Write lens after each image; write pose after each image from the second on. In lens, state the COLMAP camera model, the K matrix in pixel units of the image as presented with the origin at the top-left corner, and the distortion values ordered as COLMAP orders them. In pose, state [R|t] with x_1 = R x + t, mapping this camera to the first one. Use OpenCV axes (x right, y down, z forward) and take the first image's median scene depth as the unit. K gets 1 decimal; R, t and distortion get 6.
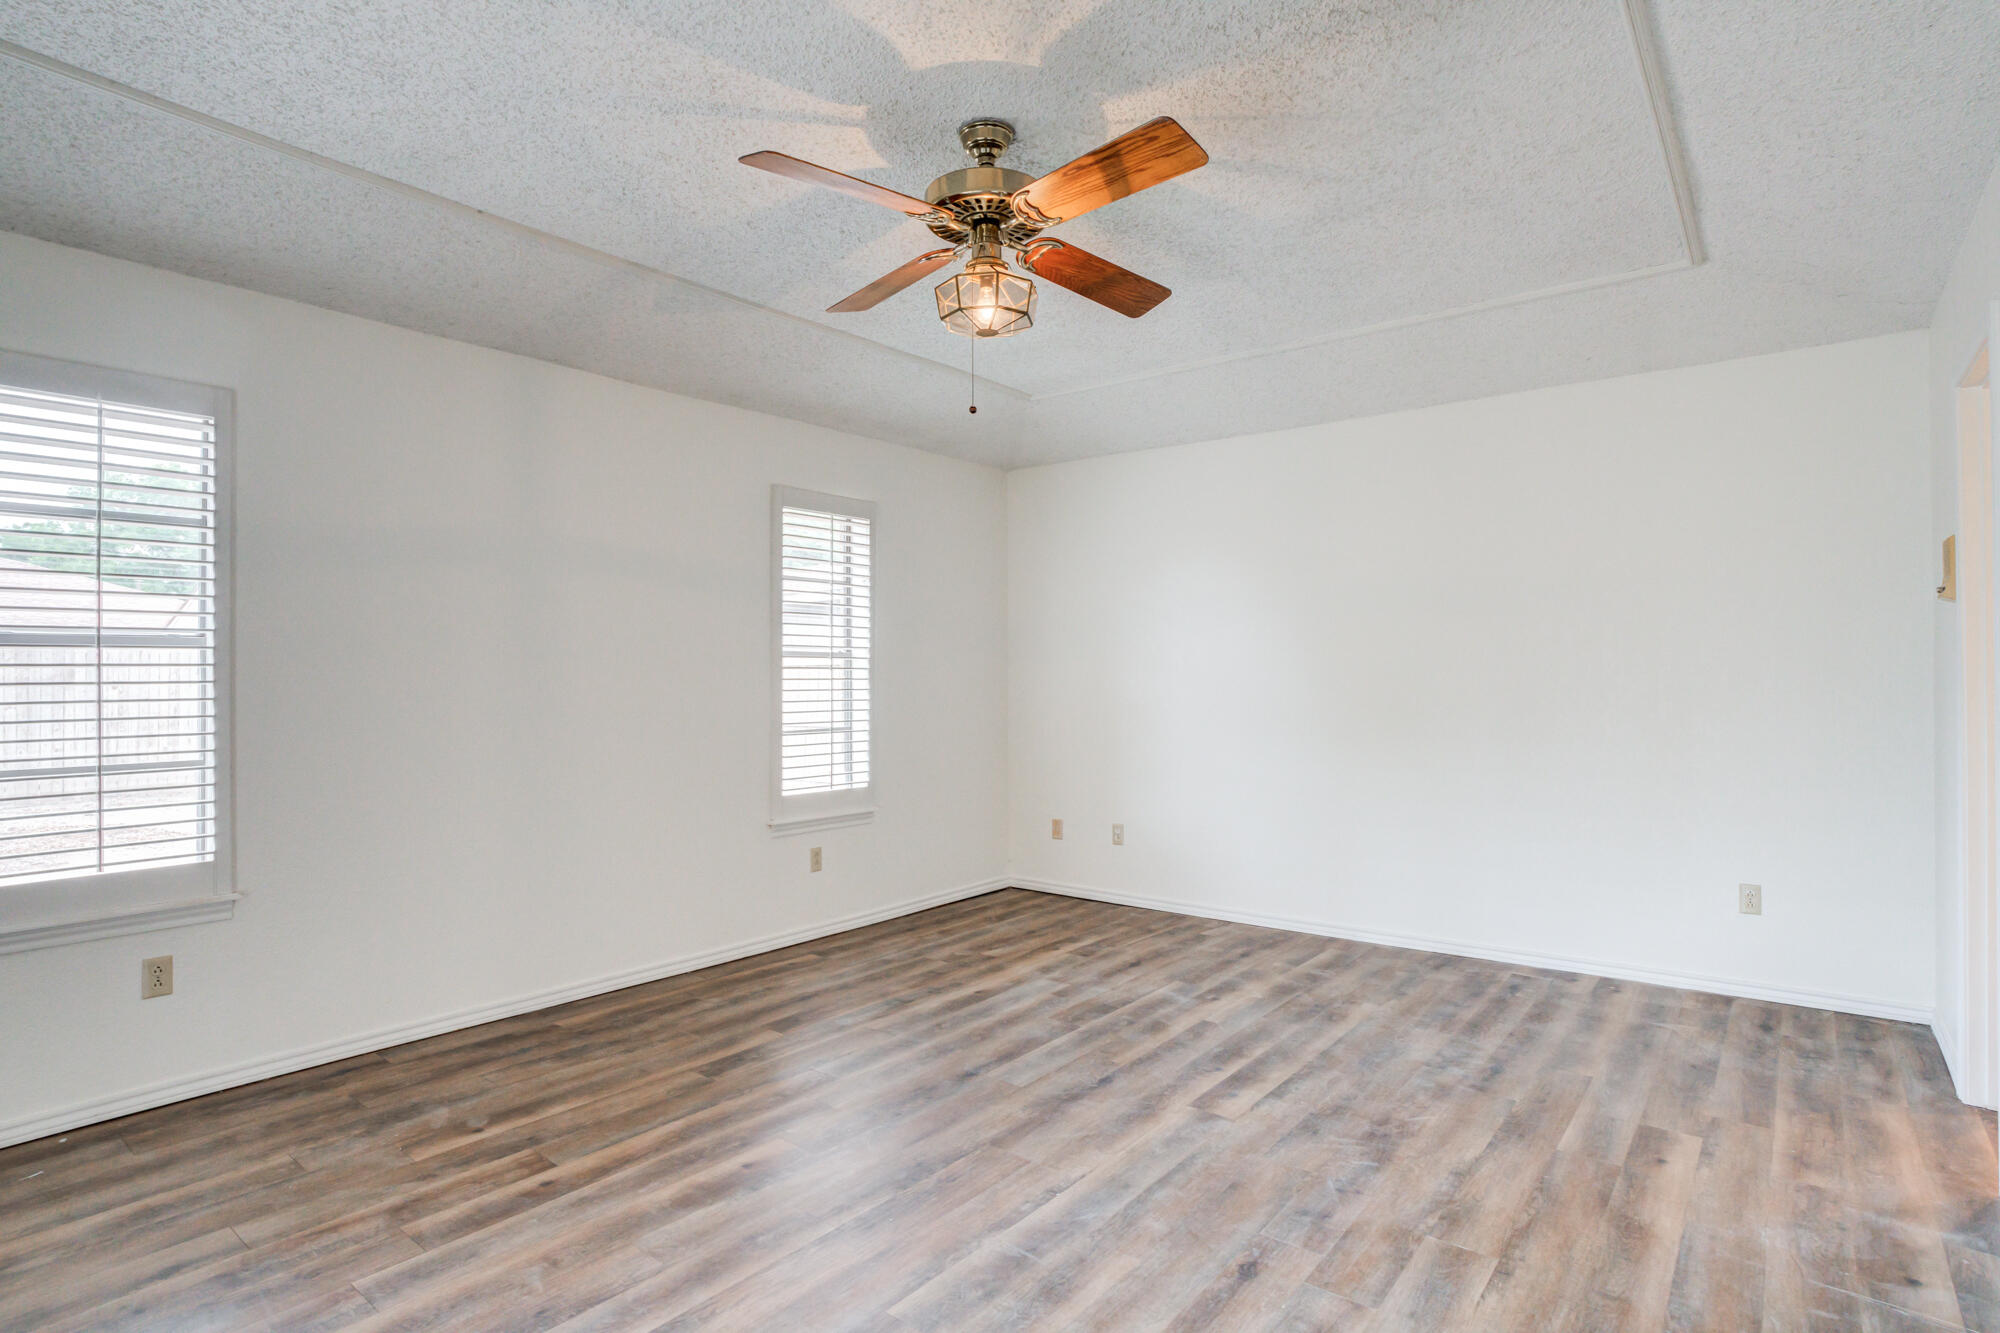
lens RADIAL K [[1018.5, 0, 988.1], [0, 1018.5, 668.8], [0, 0, 1]] dist [-0.073567, 0.024886]
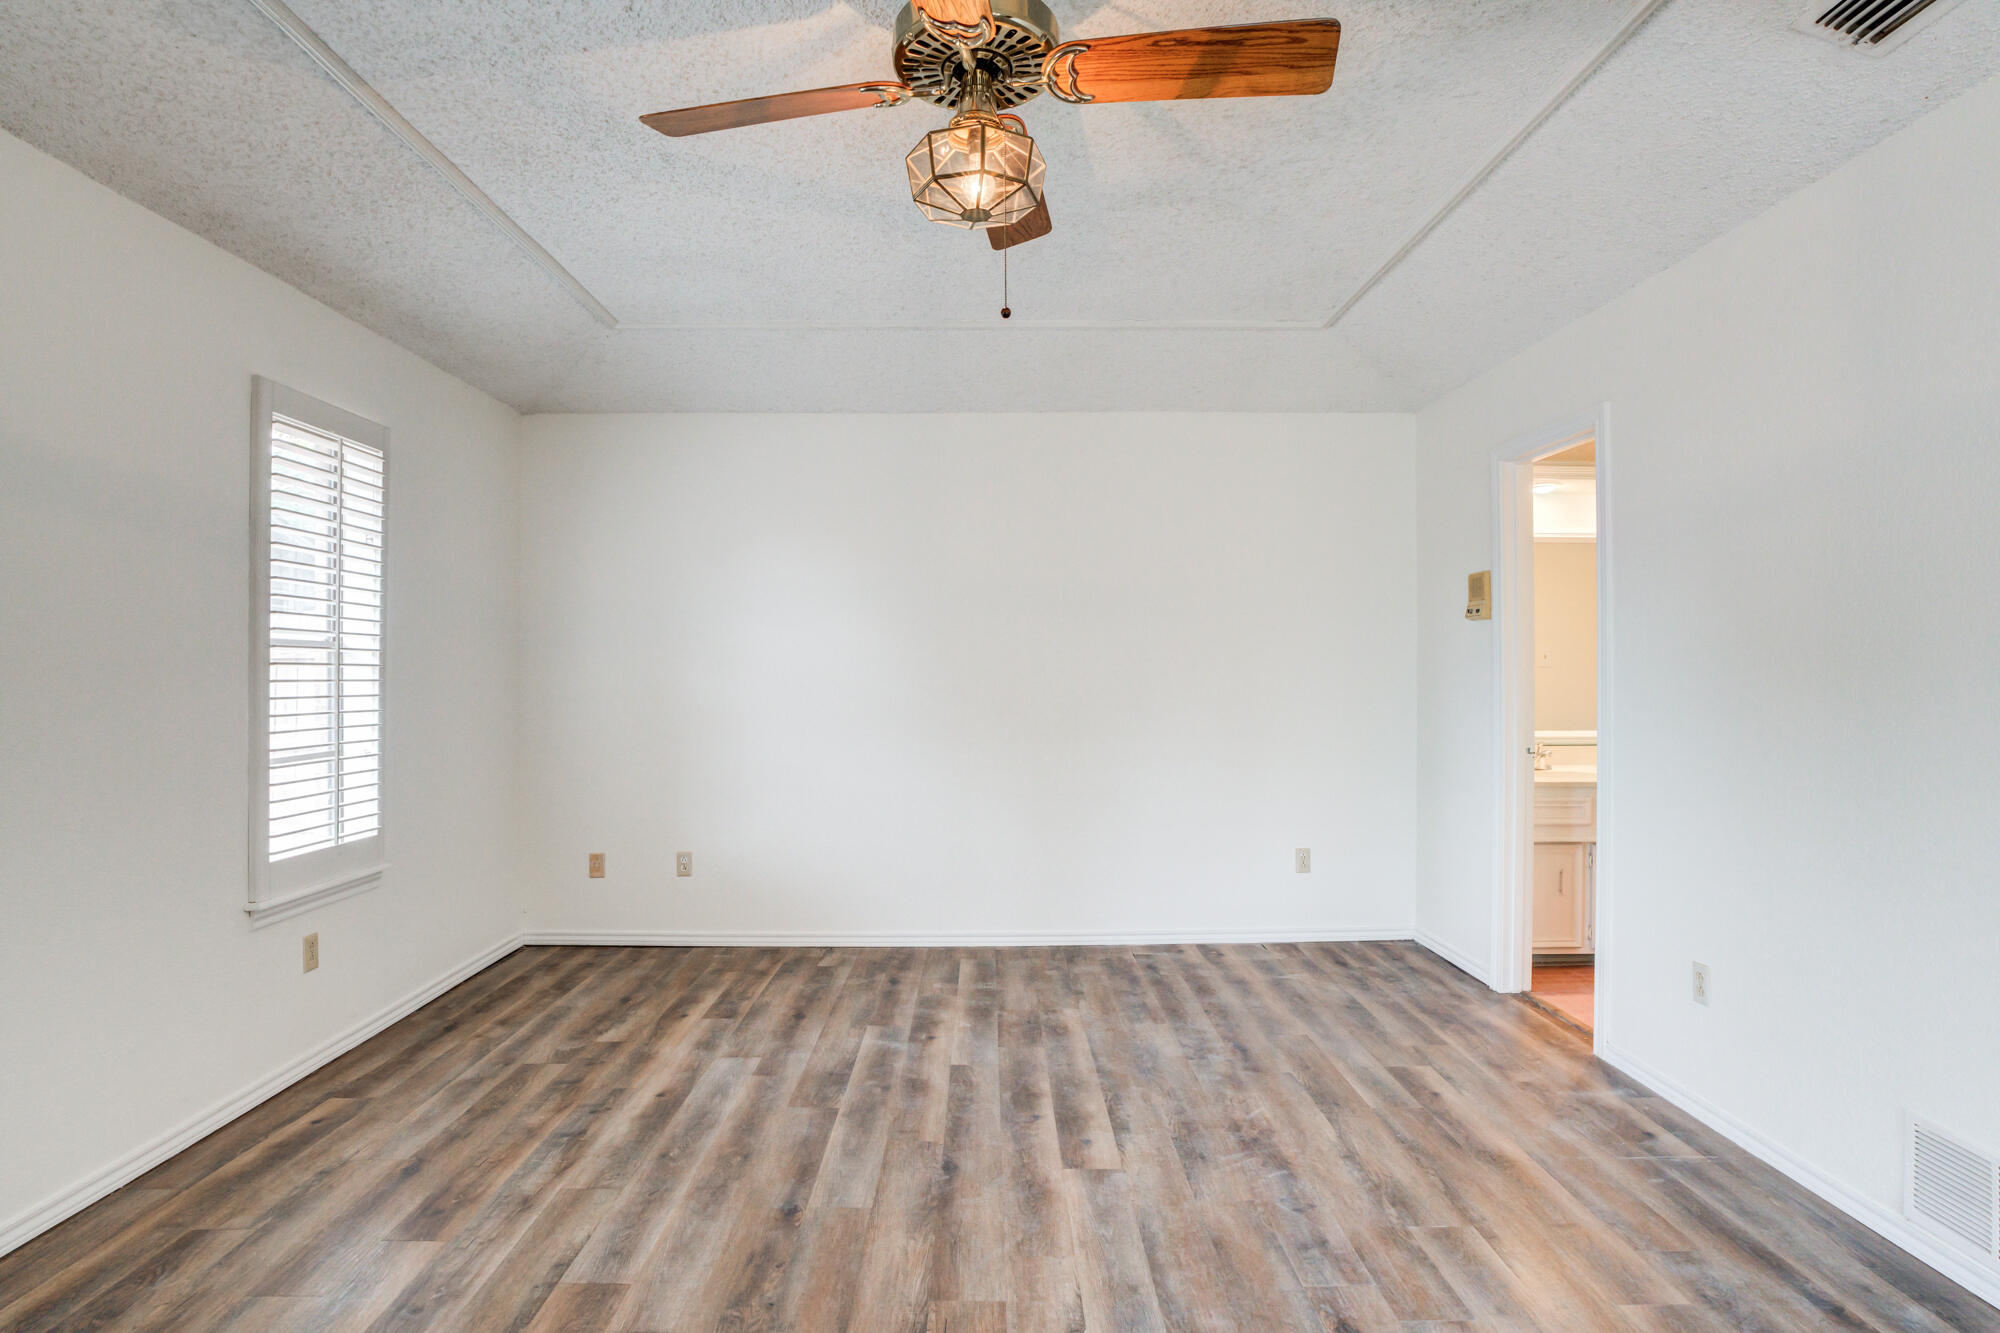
lens RADIAL K [[1018.5, 0, 1015.2], [0, 1018.5, 669.0], [0, 0, 1]] dist [-0.073567, 0.024886]
pose [[0.767894, 0.003802, 0.640566, -0.312808], [-0.003807, 0.999992, -0.001373, 0.002198], [-0.640566, -0.001384, 0.767902, 0.286931]]
